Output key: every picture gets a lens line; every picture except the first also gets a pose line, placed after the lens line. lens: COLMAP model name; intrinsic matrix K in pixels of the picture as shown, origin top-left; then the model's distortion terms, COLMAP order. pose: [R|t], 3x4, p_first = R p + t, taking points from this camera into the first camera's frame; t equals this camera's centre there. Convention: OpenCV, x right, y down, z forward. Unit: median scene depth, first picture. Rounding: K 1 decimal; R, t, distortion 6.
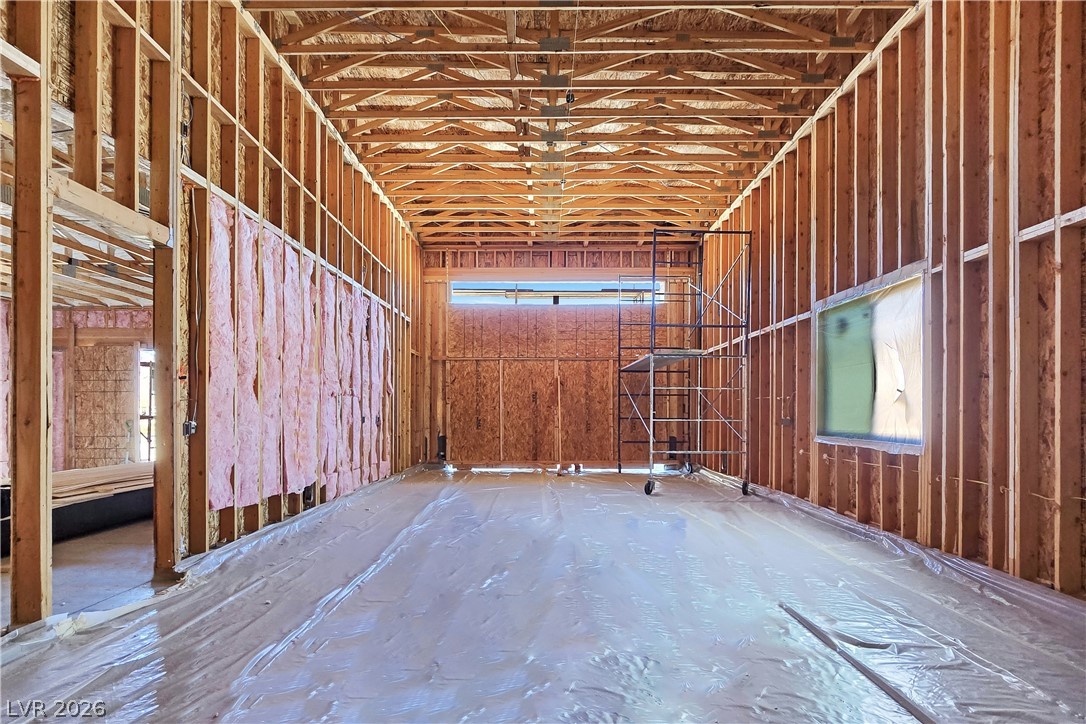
lens RADIAL K [[531.5, 0, 538.7], [0, 531.5, 409.9], [0, 0, 1]] dist [0.002005, -0.000041]
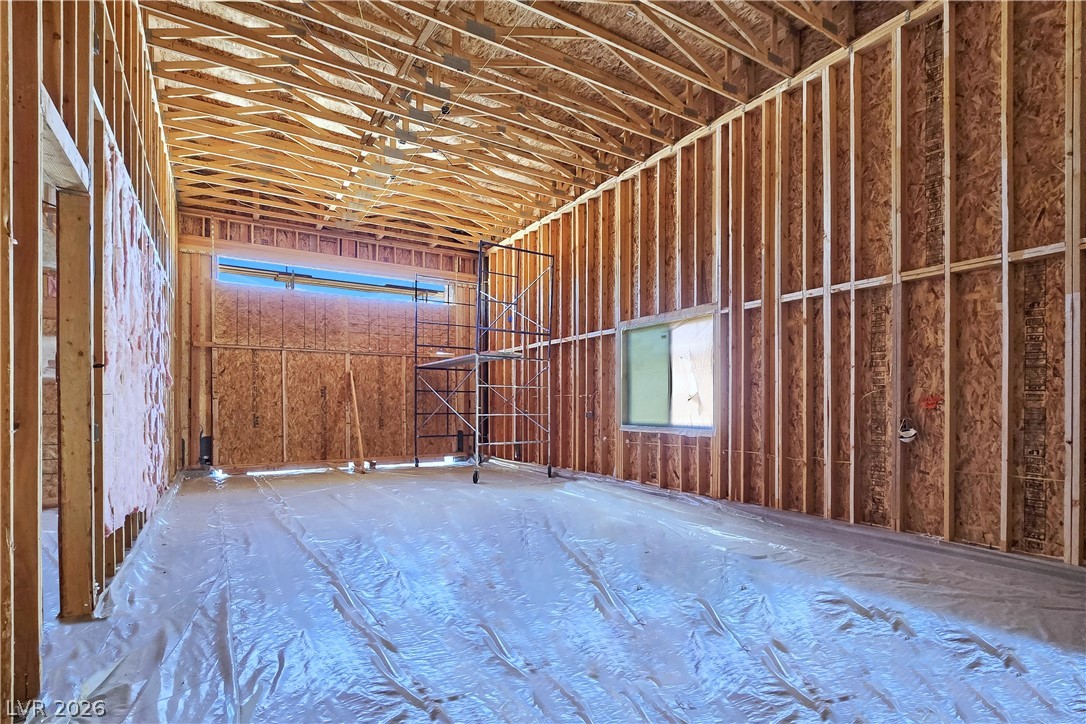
lens RADIAL K [[531.5, 0, 538.7], [0, 531.5, 409.9], [0, 0, 1]] dist [0.002005, -0.000041]
pose [[0.854026, -0.005285, 0.520203, -0.248062], [0.000443, 0.999955, 0.009432, -0.001662], [-0.520230, -0.007824, 0.853990, -0.000003]]
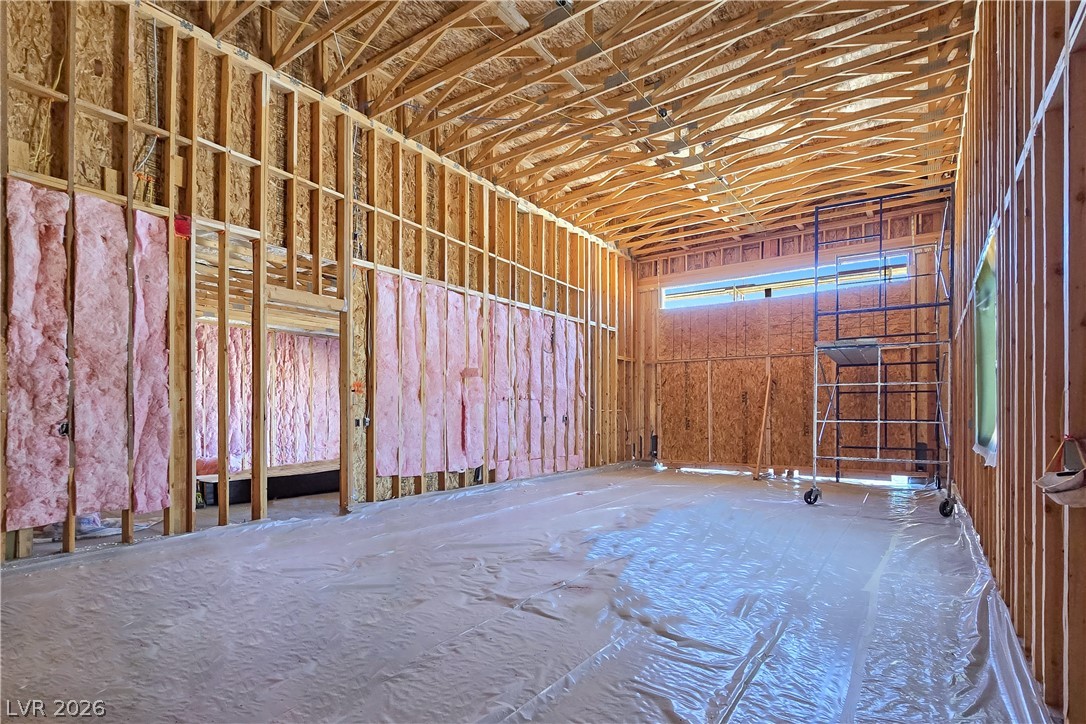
lens RADIAL K [[531.5, 0, 538.7], [0, 531.5, 409.9], [0, 0, 1]] dist [0.002005, -0.000041]
pose [[0.819092, -0.003760, -0.573650, 0.344038], [0.002392, 0.999992, -0.003140, 0.001587], [0.573657, 0.001200, 0.819095, 0.001720]]
